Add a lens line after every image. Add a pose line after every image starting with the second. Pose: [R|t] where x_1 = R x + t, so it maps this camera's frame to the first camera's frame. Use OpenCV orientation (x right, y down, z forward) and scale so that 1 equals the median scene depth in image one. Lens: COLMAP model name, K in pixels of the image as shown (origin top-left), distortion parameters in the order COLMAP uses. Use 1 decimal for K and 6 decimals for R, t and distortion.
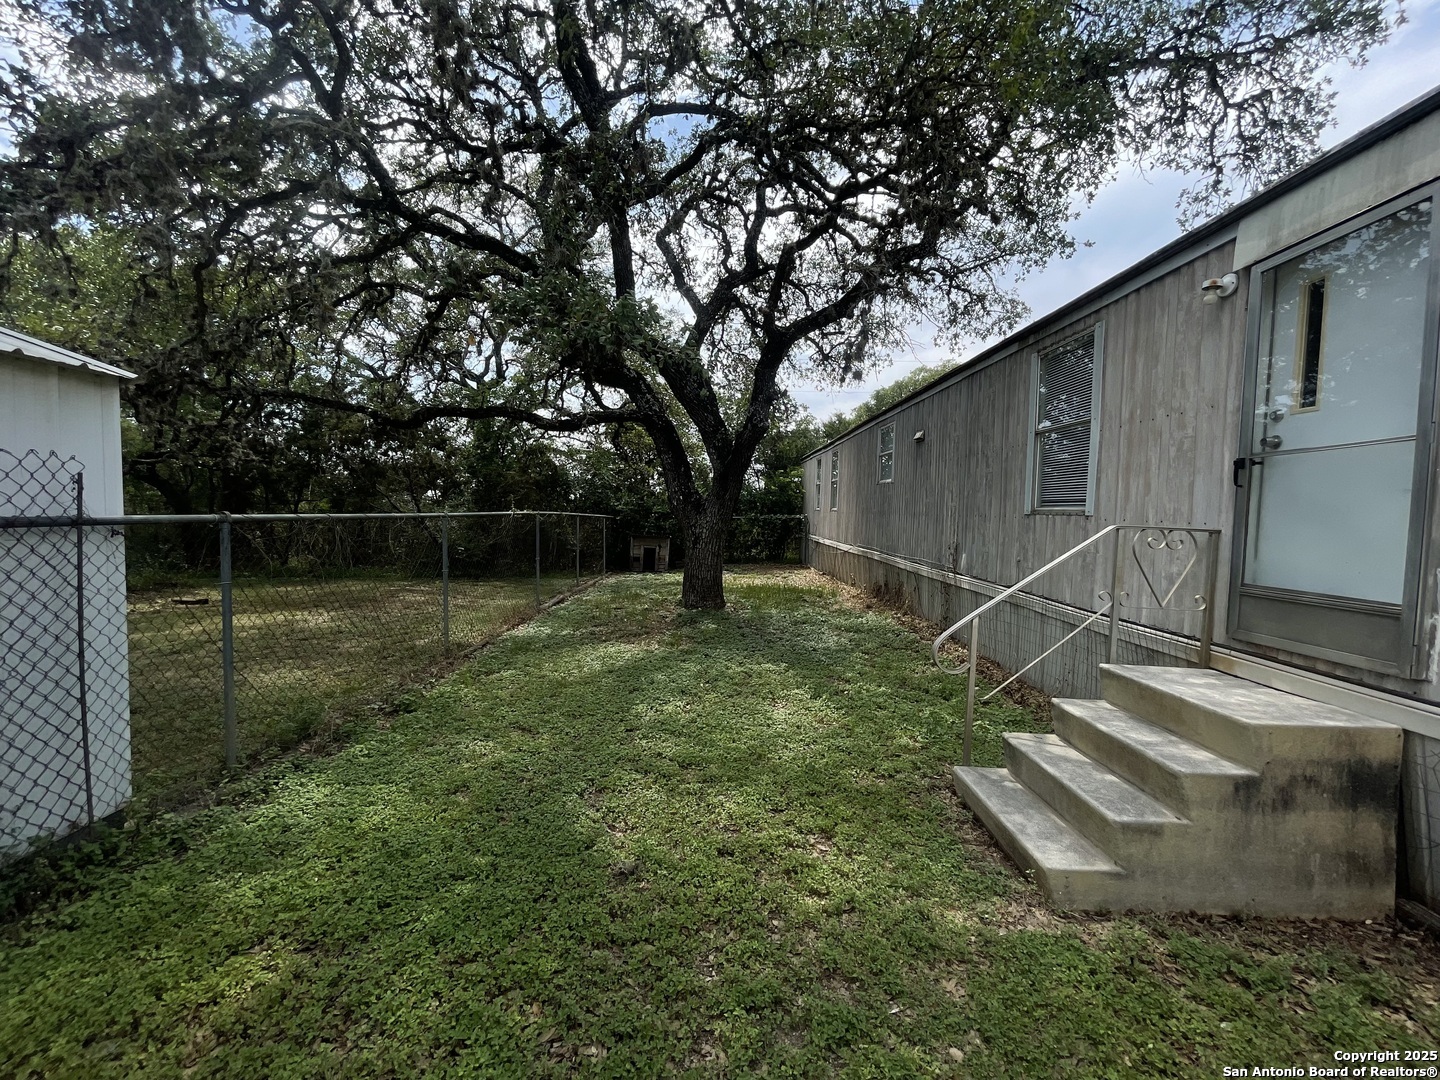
lens RADIAL K [[578.6, 0, 718.1], [0, 578.6, 541.2], [0, 0, 1]] dist [0.005799, -0.002510]
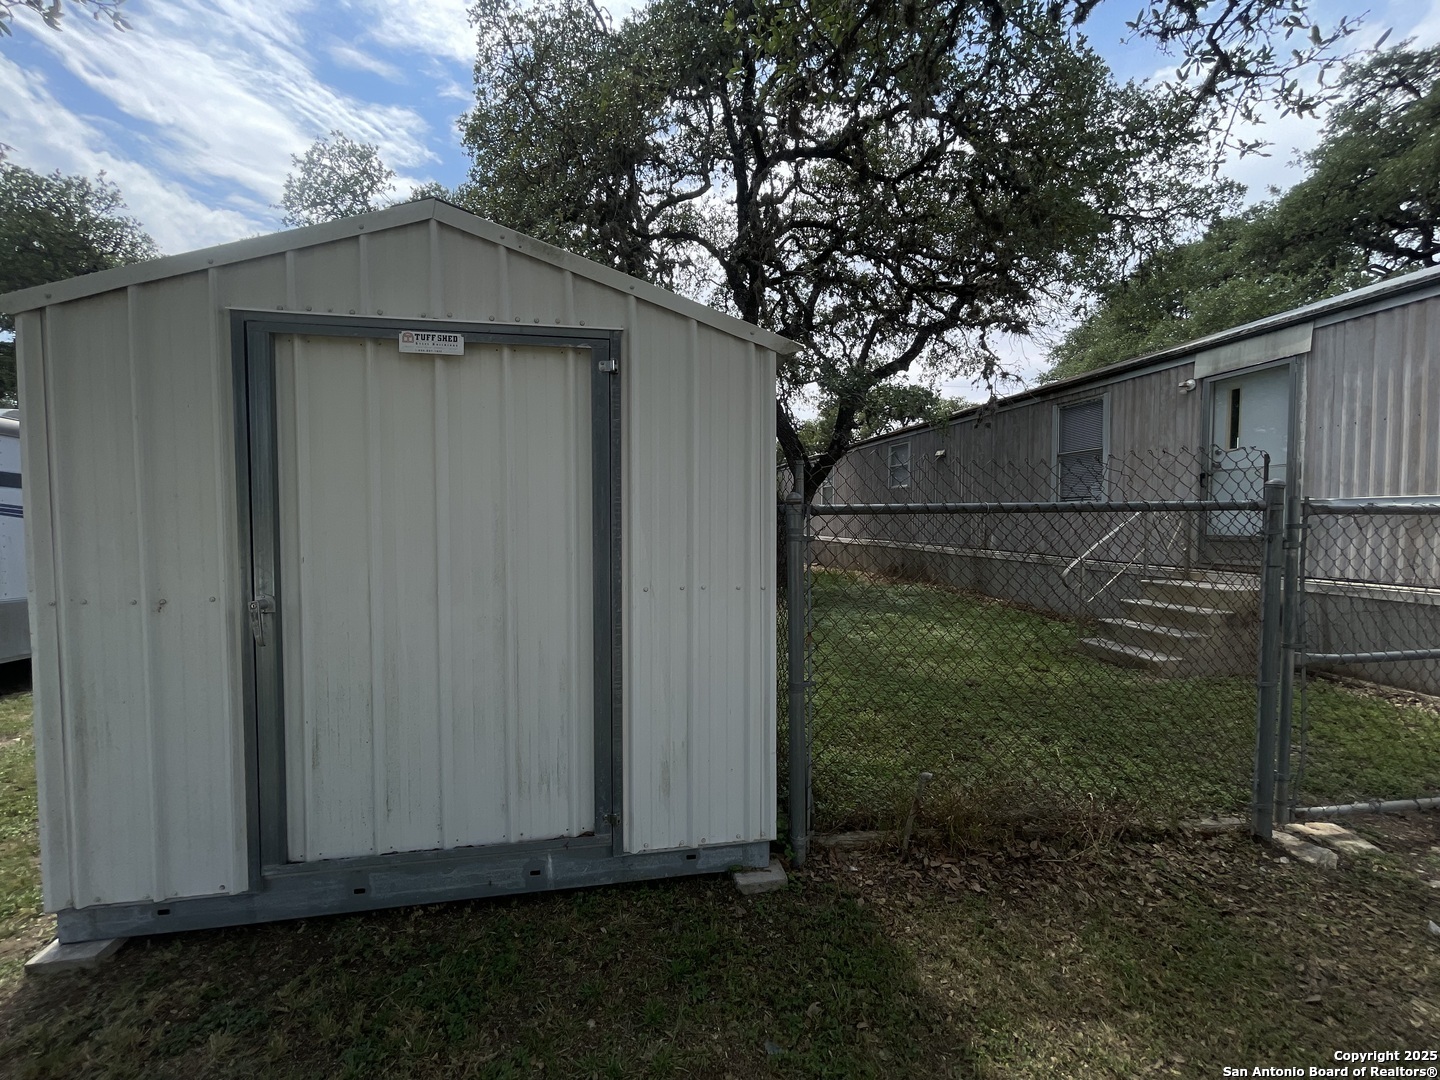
lens RADIAL K [[578.6, 0, 718.1], [0, 578.6, 541.2], [0, 0, 1]] dist [0.005799, -0.002510]
pose [[0.981021, -0.035348, 0.190651, -0.567860], [0.037954, 0.999229, -0.010034, 0.026734], [-0.190149, 0.017080, 0.981607, -0.325265]]
